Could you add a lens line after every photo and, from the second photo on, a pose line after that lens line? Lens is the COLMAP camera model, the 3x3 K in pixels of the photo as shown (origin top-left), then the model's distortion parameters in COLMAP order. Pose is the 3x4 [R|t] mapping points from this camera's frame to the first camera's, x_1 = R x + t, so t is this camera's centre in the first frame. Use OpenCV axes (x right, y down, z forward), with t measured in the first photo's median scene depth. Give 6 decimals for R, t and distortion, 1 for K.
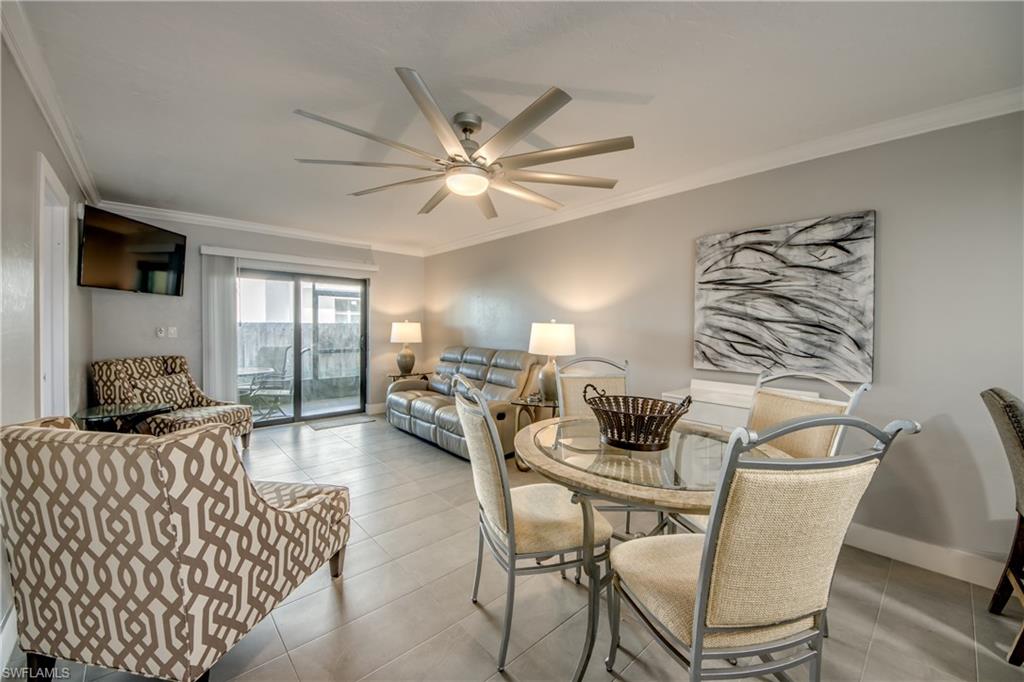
lens RADIAL K [[393.4, 0, 497.2], [0, 393.4, 333.7], [0, 0, 1]] dist [0.028128, -0.021281]
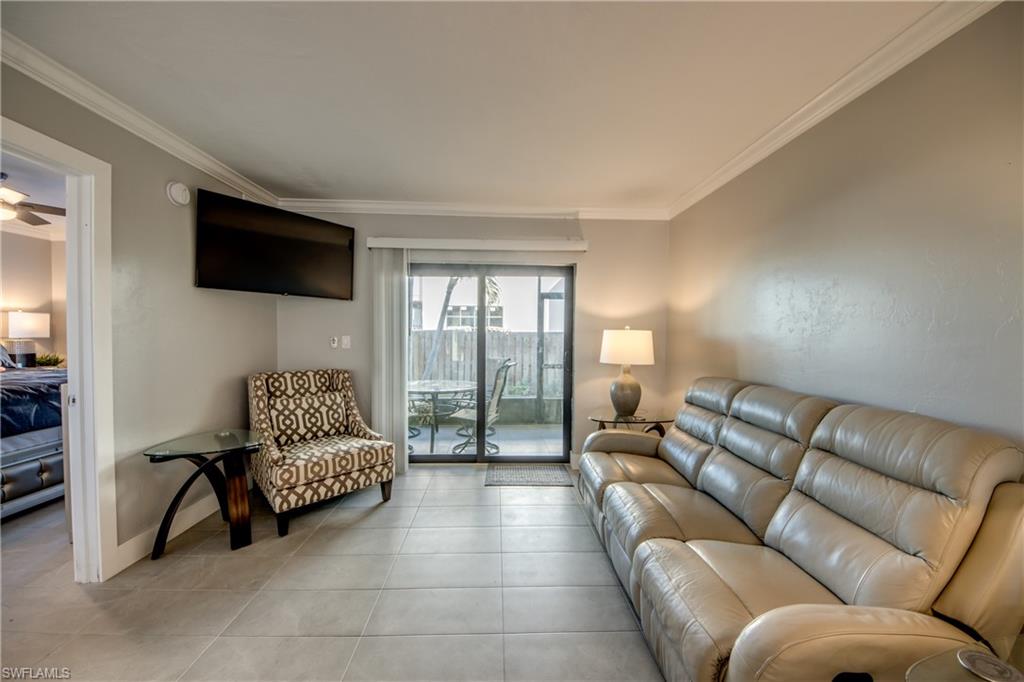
lens RADIAL K [[377.8, 0, 512.3], [0, 377.8, 344.3], [0, 0, 1]] dist [0.028590, -0.019697]
pose [[0.782355, 0.016937, -0.622602, -0.021695], [-0.015410, 0.999851, 0.007835, -0.016233], [0.622642, 0.003465, 0.782499, 0.845668]]
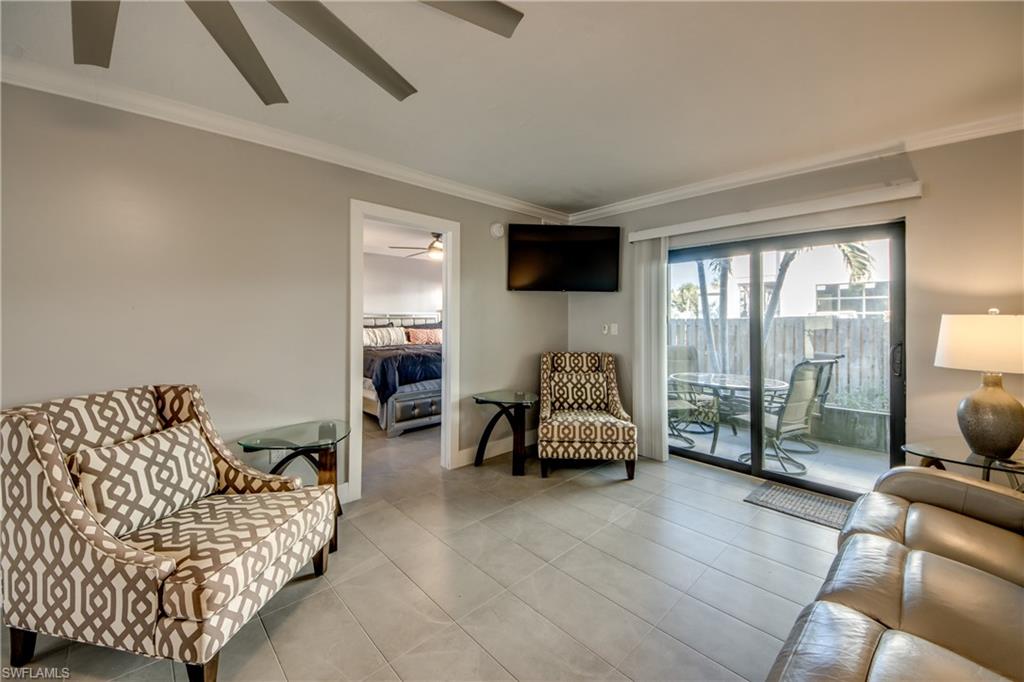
lens RADIAL K [[392.4, 0, 516.9], [0, 392.4, 320.9], [0, 0, 1]] dist [0.028835, -0.020267]
pose [[0.053914, -0.004324, -0.998536, 0.190195], [-0.022786, 0.999725, -0.005560, -0.019838], [0.998286, 0.023053, 0.053801, 1.040770]]
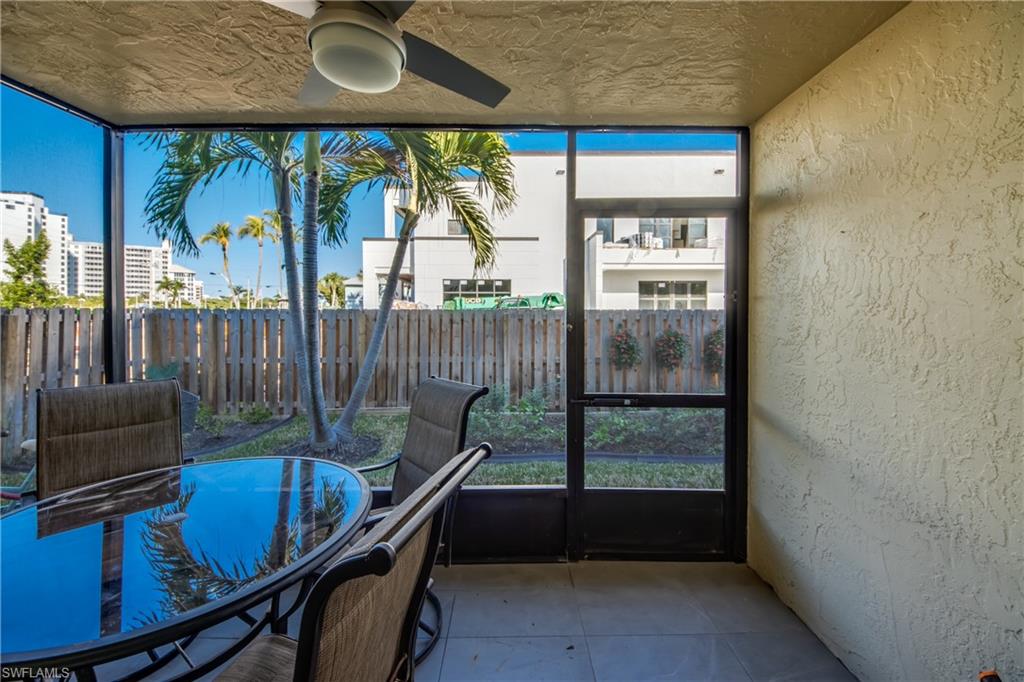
lens RADIAL K [[390.9, 0, 510.7], [0, 390.9, 313.6], [0, 0, 1]] dist [0.028558, -0.019810]
pose [[0.764096, -0.005320, -0.645081, -0.749144], [-0.007868, 0.999815, -0.017565, -0.040689], [0.645055, 0.018497, 0.763912, 1.837391]]
